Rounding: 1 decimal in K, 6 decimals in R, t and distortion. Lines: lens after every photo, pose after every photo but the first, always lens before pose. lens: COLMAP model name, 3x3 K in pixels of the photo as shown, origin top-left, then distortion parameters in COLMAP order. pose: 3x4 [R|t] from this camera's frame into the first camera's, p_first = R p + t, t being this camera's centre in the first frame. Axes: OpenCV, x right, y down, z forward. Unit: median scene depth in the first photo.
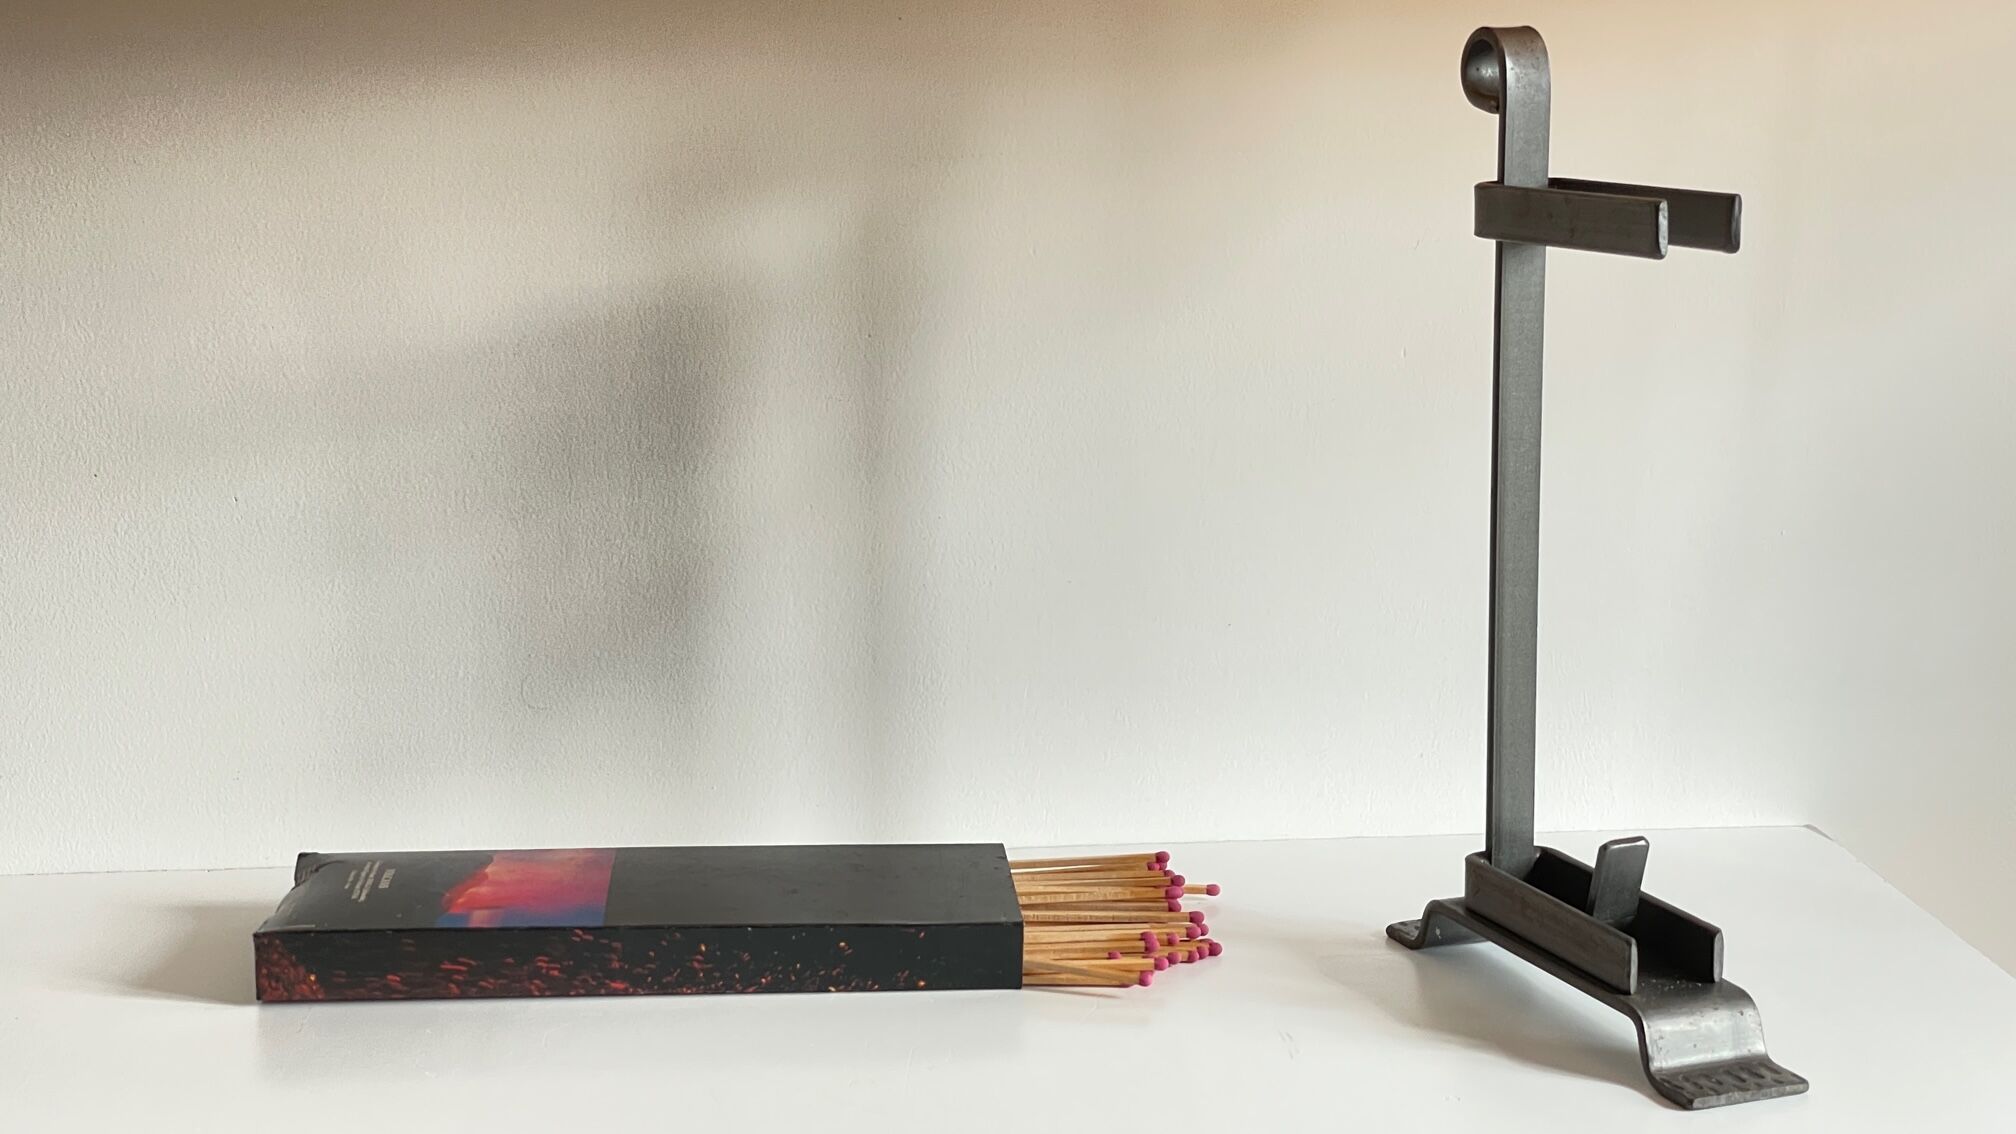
lens RADIAL K [[2975.9, 0, 1008.0], [0, 2975.9, 567.0], [0, 0, 1]] dist [0.071458, 0.061284]
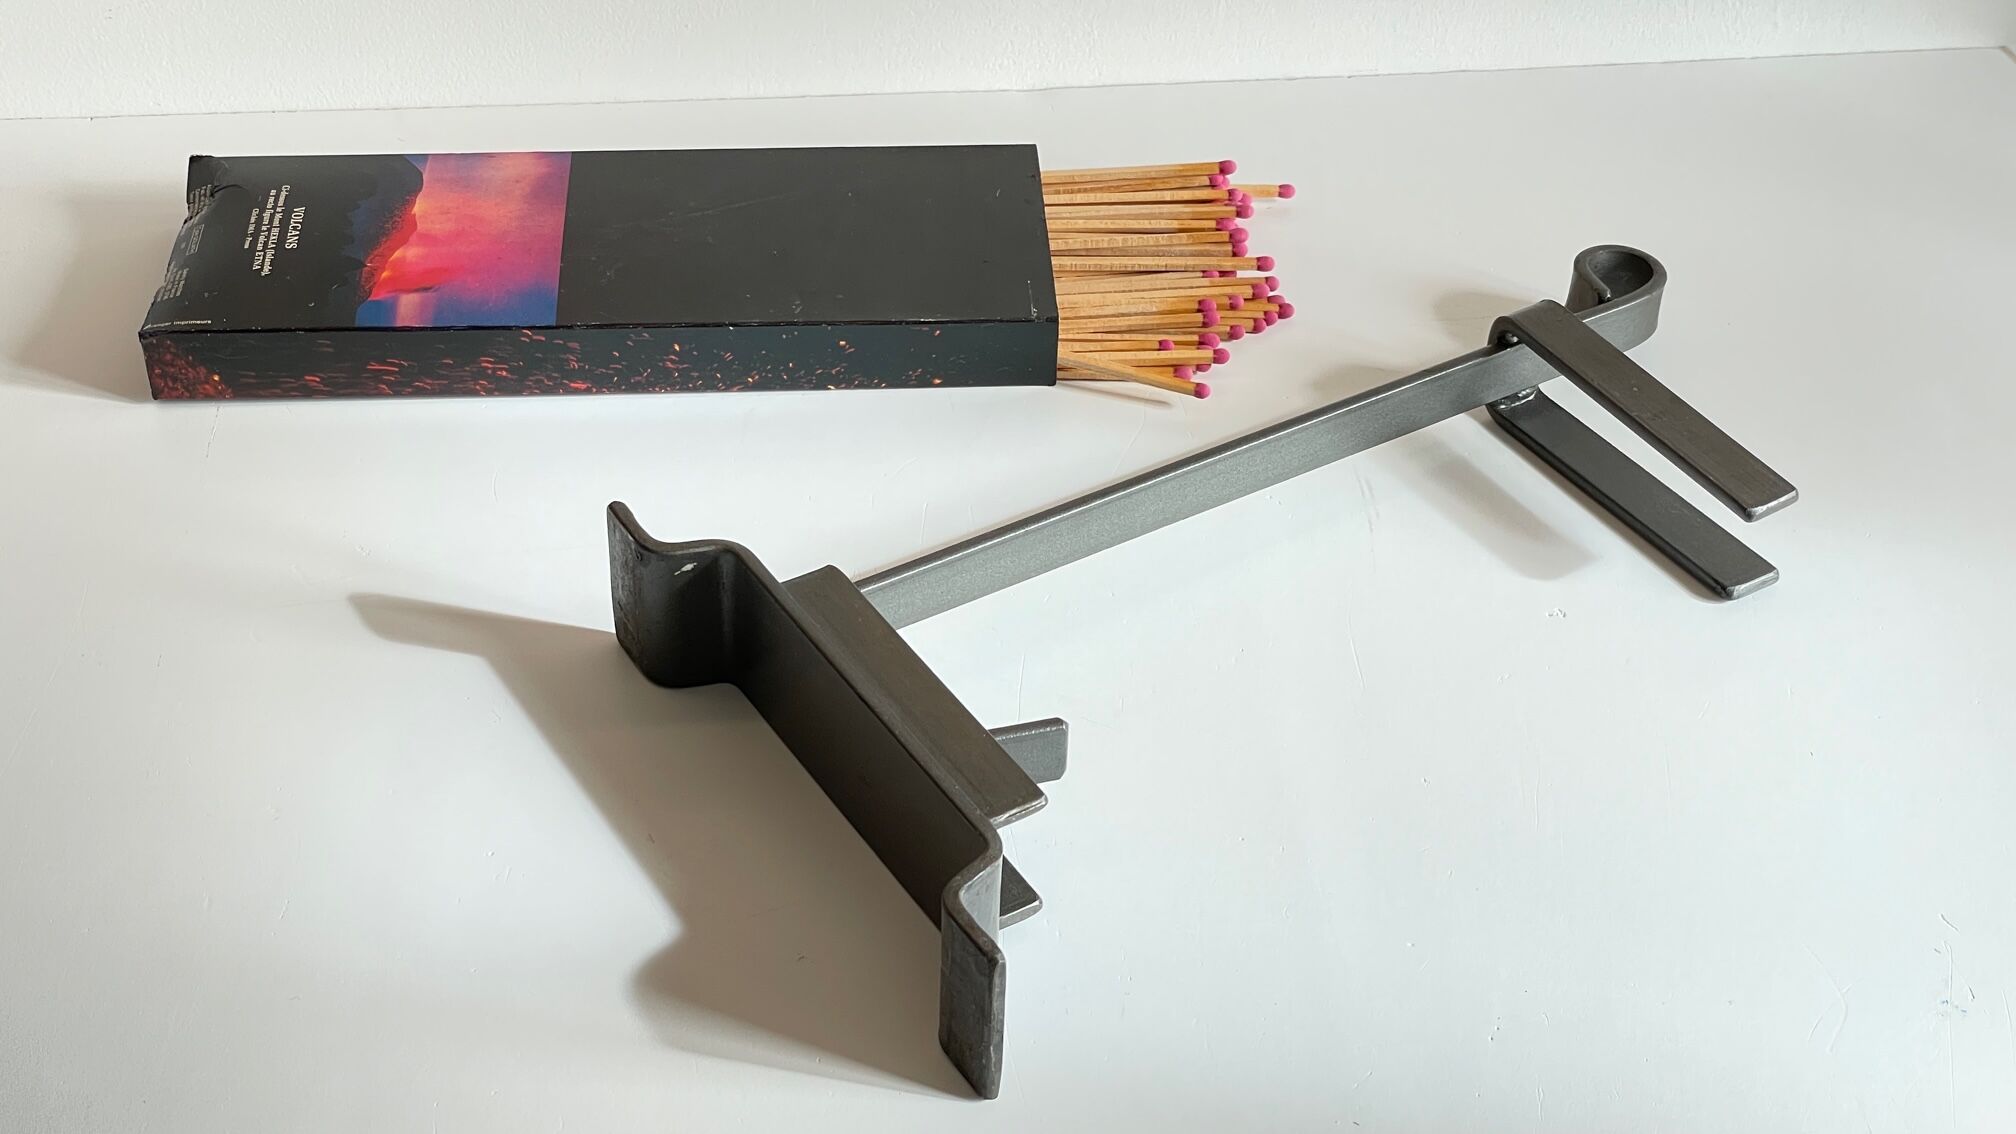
lens RADIAL K [[2975.9, 0, 1008.0], [0, 2975.9, 567.0], [0, 0, 1]] dist [0.071458, 0.061284]
pose [[0.999841, 0.015549, -0.008698, -0.000641], [-0.009556, 0.880063, 0.474761, -0.216938], [0.015037, -0.474603, 0.880072, 0.232043]]
